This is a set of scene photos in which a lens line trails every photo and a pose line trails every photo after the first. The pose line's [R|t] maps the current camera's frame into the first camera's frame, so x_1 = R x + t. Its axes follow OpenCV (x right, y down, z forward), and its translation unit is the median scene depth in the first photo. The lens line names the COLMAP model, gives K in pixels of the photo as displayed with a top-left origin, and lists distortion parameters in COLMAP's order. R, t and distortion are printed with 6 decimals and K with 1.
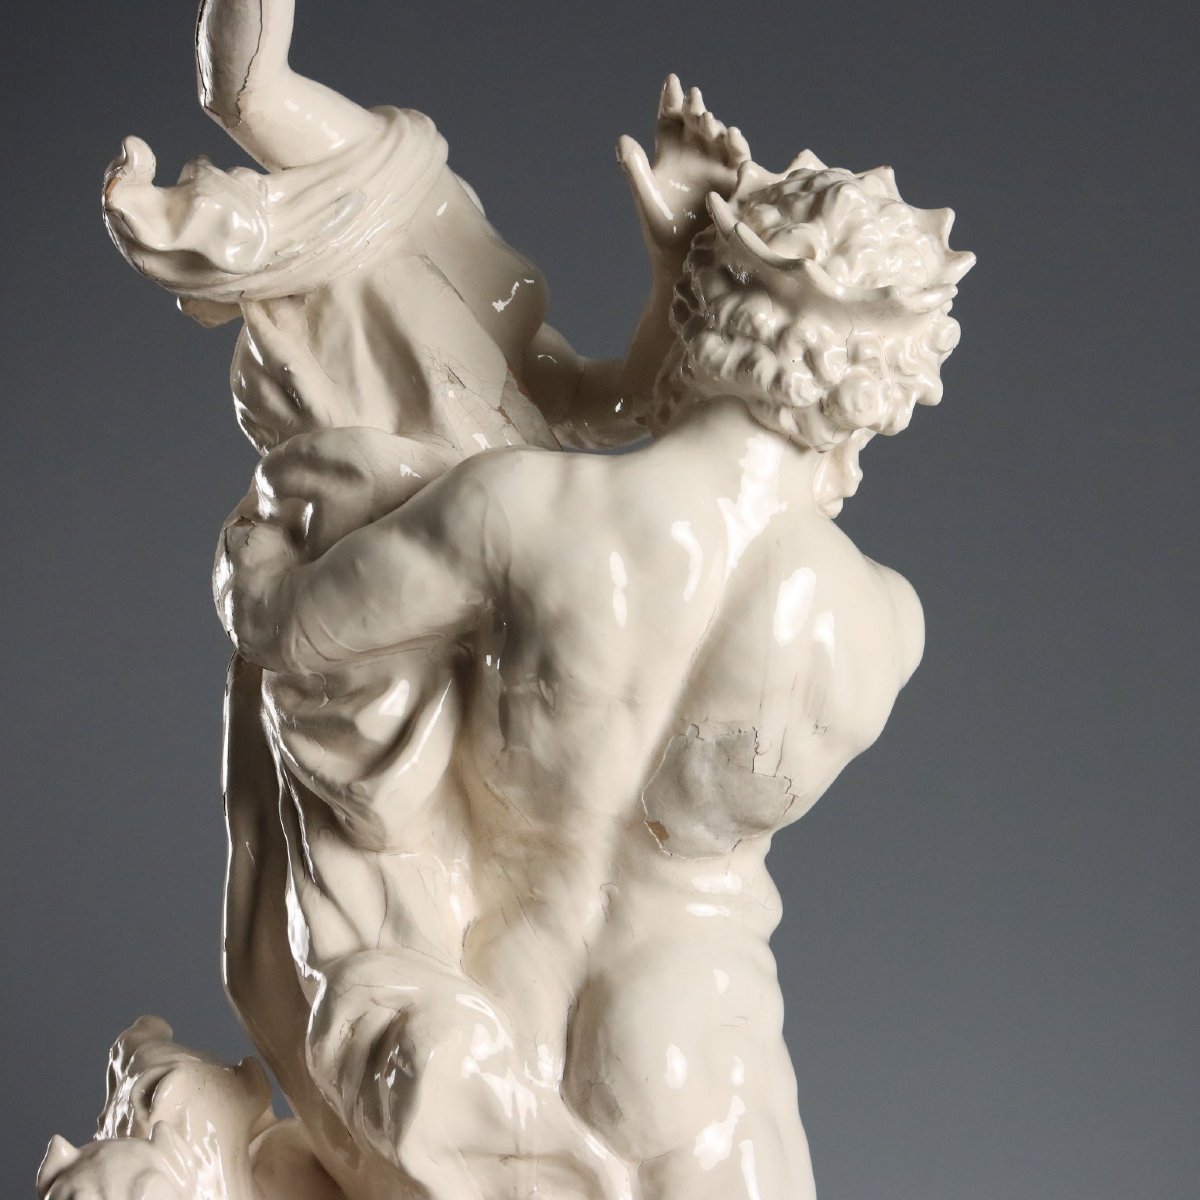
lens RADIAL K [[2453.8, 0, 600.0], [0, 2453.8, 600.0], [0, 0, 1]] dist [-0.056676, -0.163046]
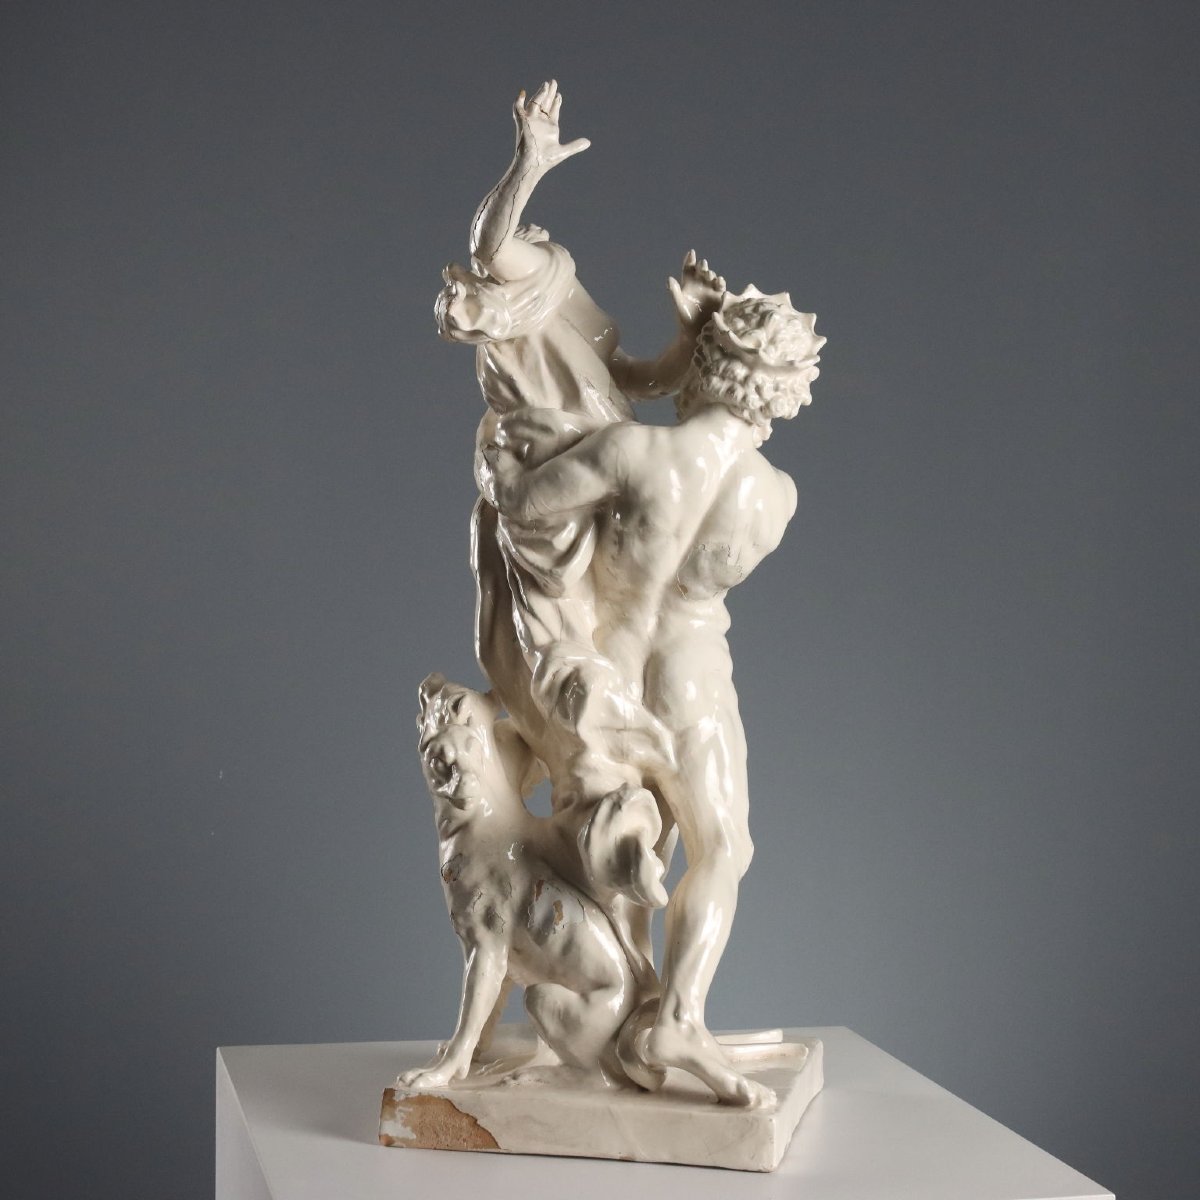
lens RADIAL K [[2453.8, 0, 600.0], [0, 2453.8, 600.0], [0, 0, 1]] dist [-0.056676, -0.163046]
pose [[0.992086, -0.003887, 0.125502, -0.339309], [-0.013035, 0.990932, 0.133733, -0.199911], [-0.124884, -0.134310, 0.983039, -1.235416]]
